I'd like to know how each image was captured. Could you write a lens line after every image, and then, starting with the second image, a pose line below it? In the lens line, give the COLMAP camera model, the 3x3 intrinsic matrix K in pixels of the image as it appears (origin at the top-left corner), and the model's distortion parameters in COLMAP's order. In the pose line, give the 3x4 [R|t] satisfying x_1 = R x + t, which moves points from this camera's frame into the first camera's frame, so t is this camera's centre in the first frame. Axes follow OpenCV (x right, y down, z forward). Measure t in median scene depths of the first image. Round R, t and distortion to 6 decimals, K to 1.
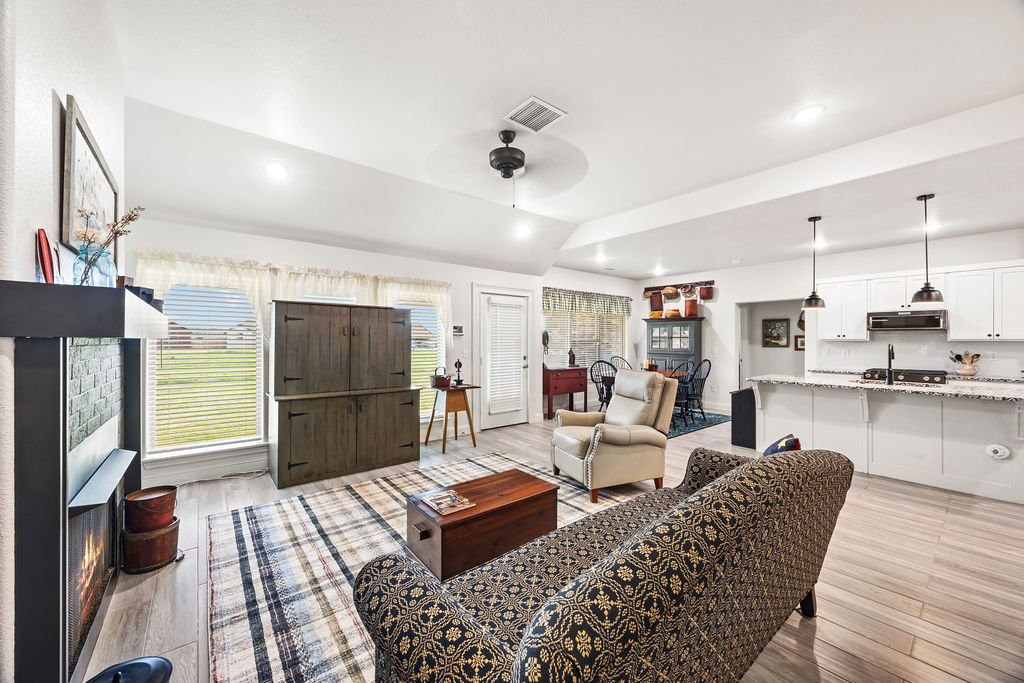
lens RADIAL K [[385.8, 0, 507.8], [0, 385.8, 339.3], [0, 0, 1]] dist [-0.002848, 0.000120]
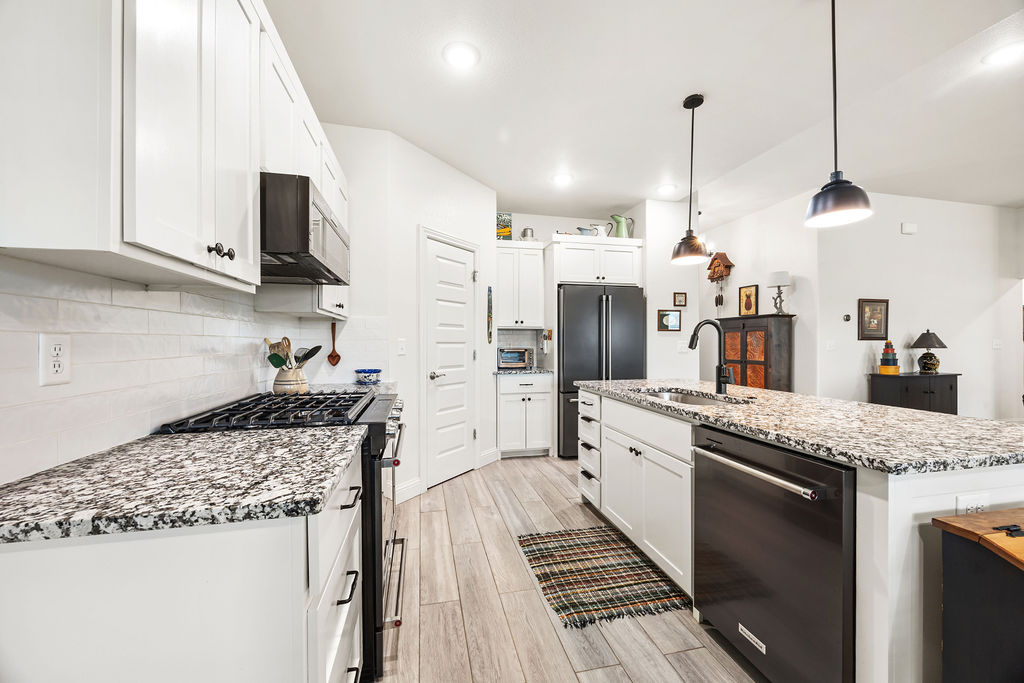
lens RADIAL K [[389.0, 0, 507.9], [0, 389.0, 343.5], [0, 0, 1]] dist [-0.003243, -0.000074]
pose [[-0.898981, -0.002069, 0.437982, 0.929809], [-0.003303, 0.999992, -0.002055, 0.043645], [-0.437974, -0.003294, -0.898981, 1.496707]]
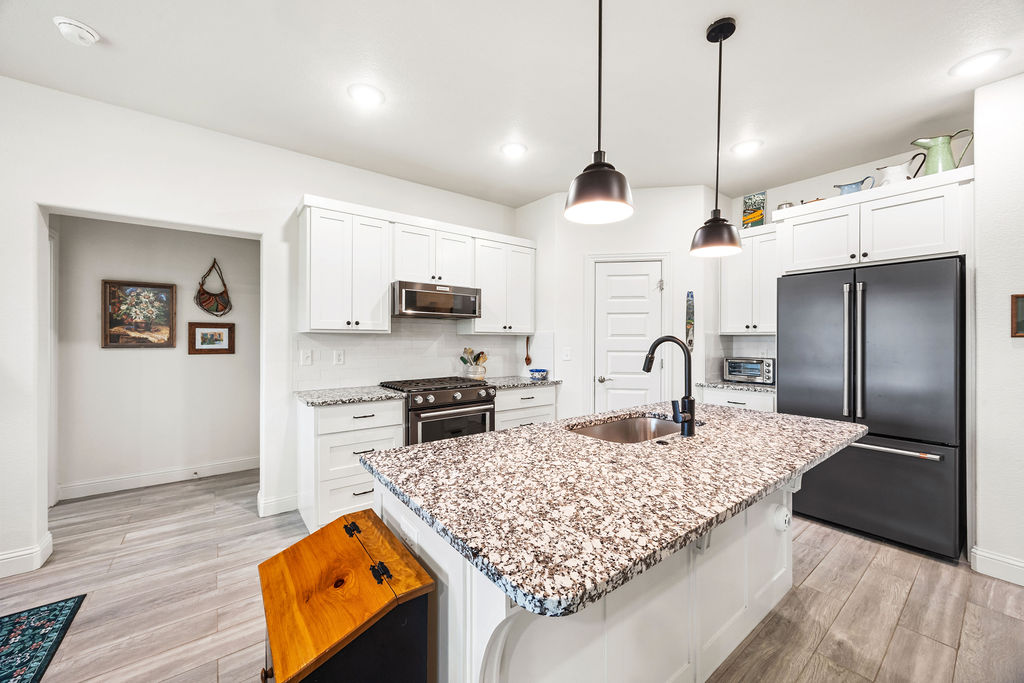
lens RADIAL K [[385.8, 0, 507.8], [0, 385.8, 339.3], [0, 0, 1]] dist [-0.002848, 0.000120]
pose [[0.026046, -0.001448, 0.999660, 0.517443], [-0.005330, 0.999985, 0.001587, 0.014187], [-0.999647, -0.005370, 0.026038, 1.076318]]
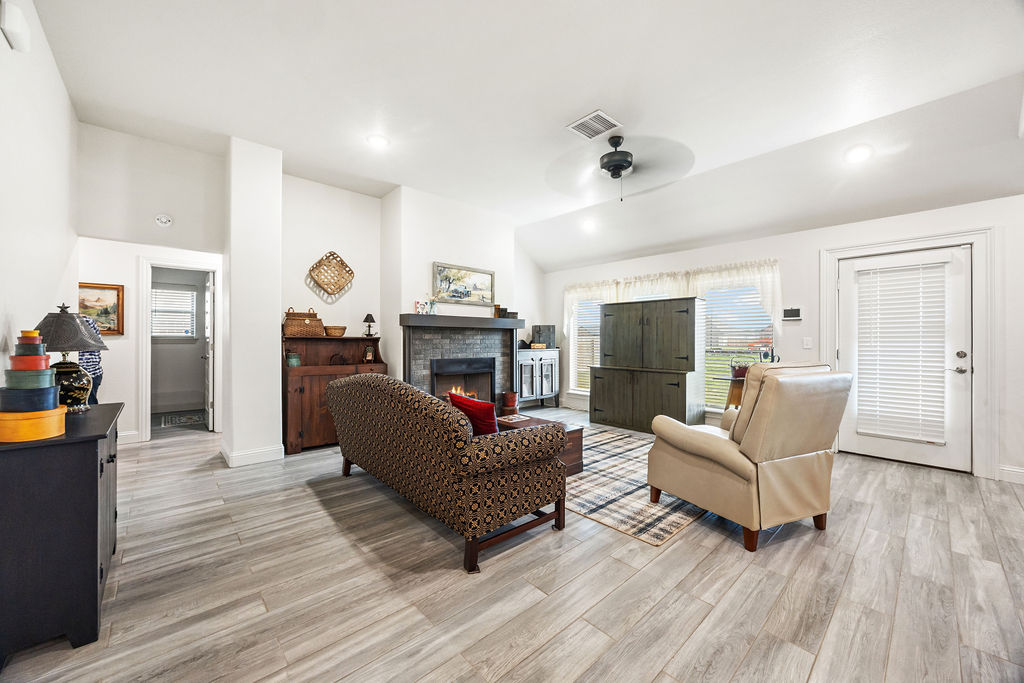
lens RADIAL K [[385.8, 0, 507.8], [0, 385.8, 339.3], [0, 0, 1]] dist [-0.002848, 0.000120]
pose [[0.059286, -0.002896, -0.998237, 0.811608], [0.001288, 0.999995, -0.002825, 0.039183], [0.998240, -0.001118, 0.059289, 0.458590]]
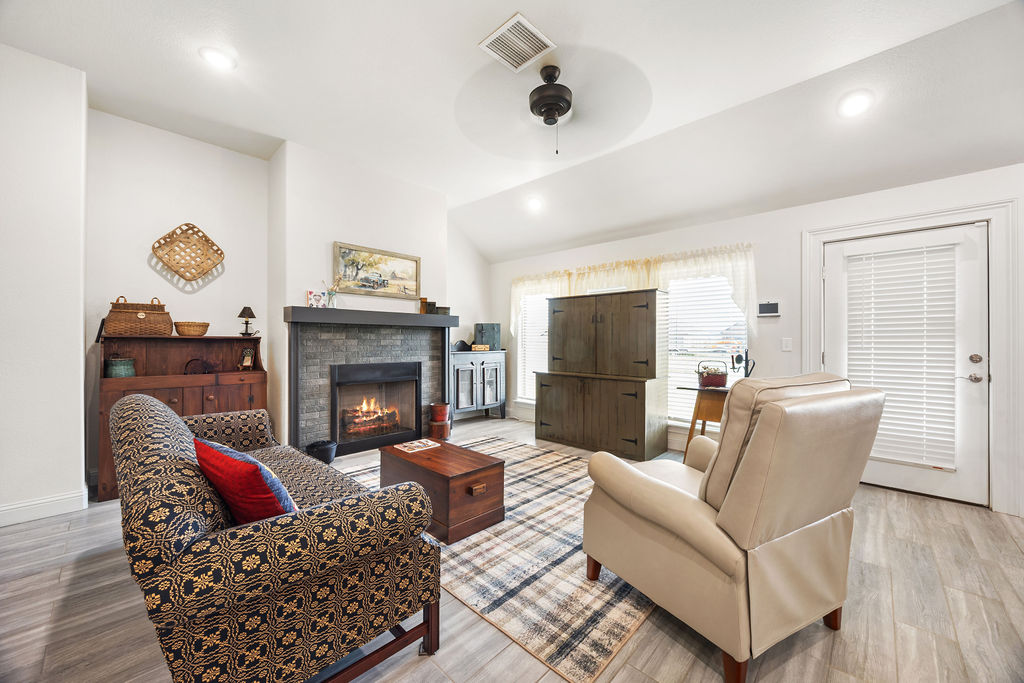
lens RADIAL K [[385.8, 0, 507.8], [0, 385.8, 339.3], [0, 0, 1]] dist [-0.002848, 0.000120]
pose [[0.131687, -0.004845, -0.991279, 0.600620], [0.001373, 0.999988, -0.004705, 0.039481], [0.991290, -0.000742, 0.131692, 0.591087]]
